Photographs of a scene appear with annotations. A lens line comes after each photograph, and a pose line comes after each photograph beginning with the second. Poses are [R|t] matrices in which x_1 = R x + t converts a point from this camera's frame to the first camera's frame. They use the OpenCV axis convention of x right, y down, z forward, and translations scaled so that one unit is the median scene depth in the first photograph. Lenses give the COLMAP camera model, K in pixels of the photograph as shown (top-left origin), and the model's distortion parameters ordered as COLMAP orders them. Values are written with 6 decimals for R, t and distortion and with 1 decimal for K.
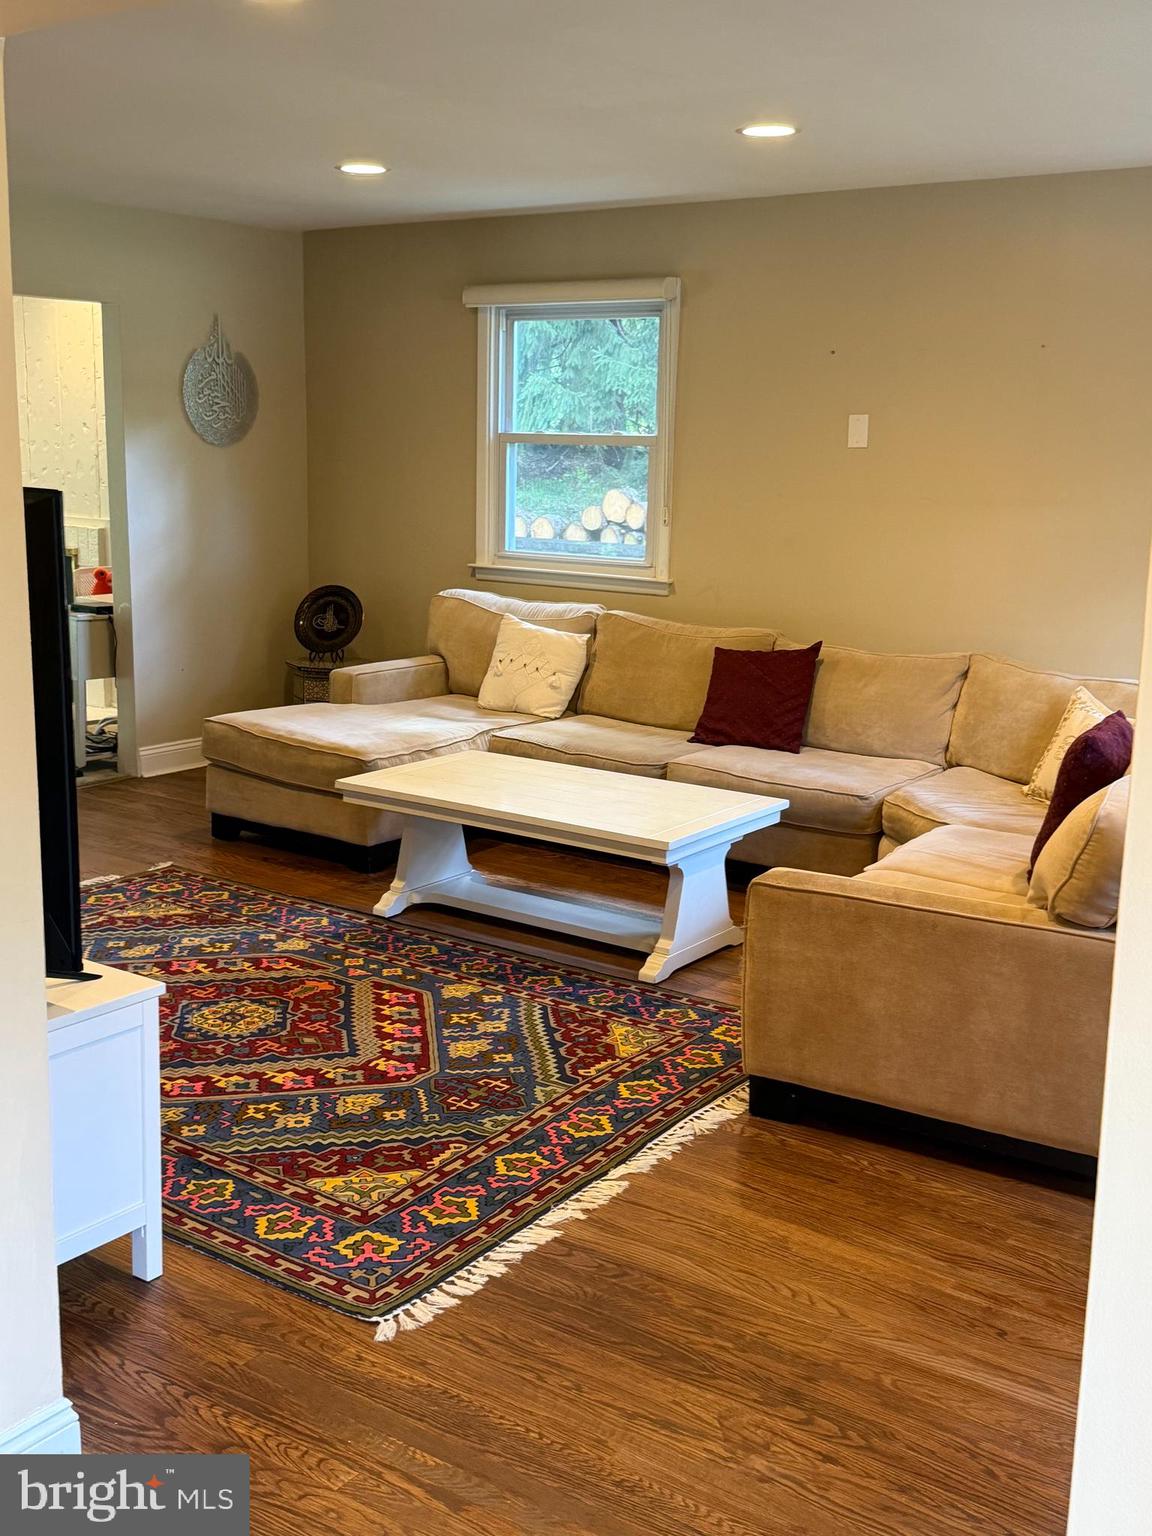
lens RADIAL K [[1661.9, 0, 576.0], [0, 1661.9, 768.0], [0, 0, 1]] dist [0.016595, 0.011474]
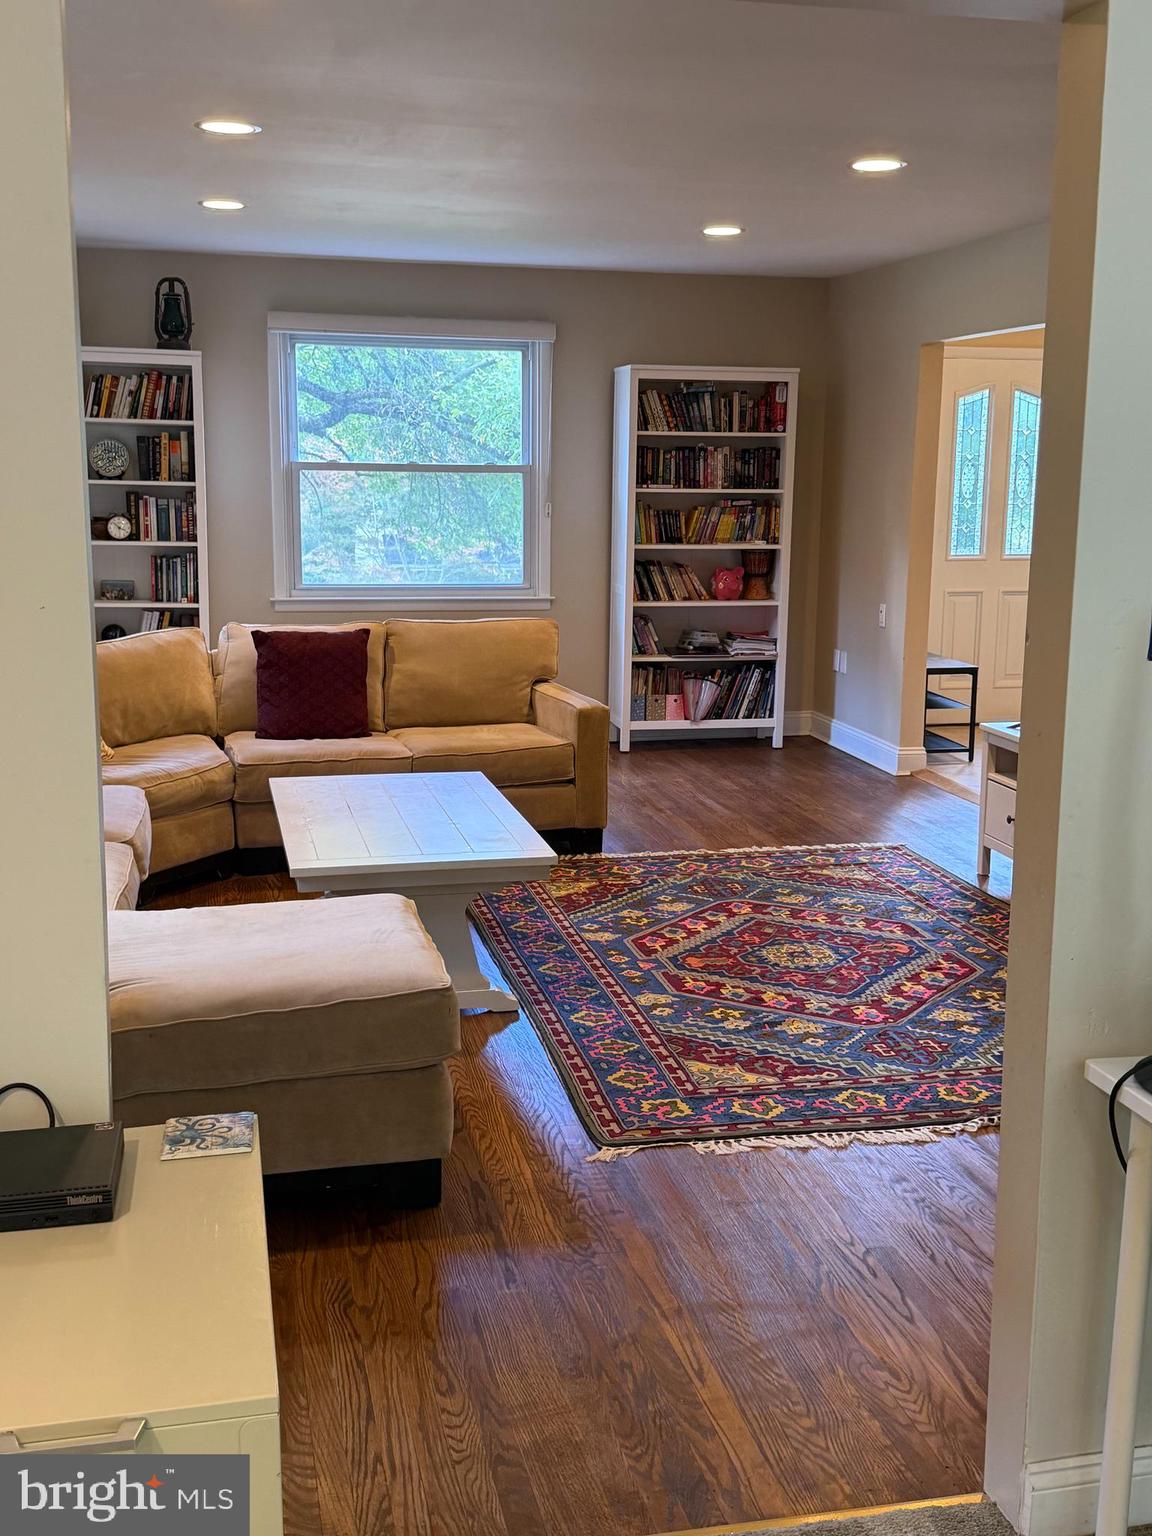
lens RADIAL K [[1661.9, 0, 576.0], [0, 1661.9, 768.0], [0, 0, 1]] dist [0.016595, 0.011474]
pose [[-0.738376, -0.159074, 0.655360, -0.804252], [0.102812, 0.933871, 0.342513, -0.374034], [-0.666506, 0.320282, -0.673193, 1.782104]]
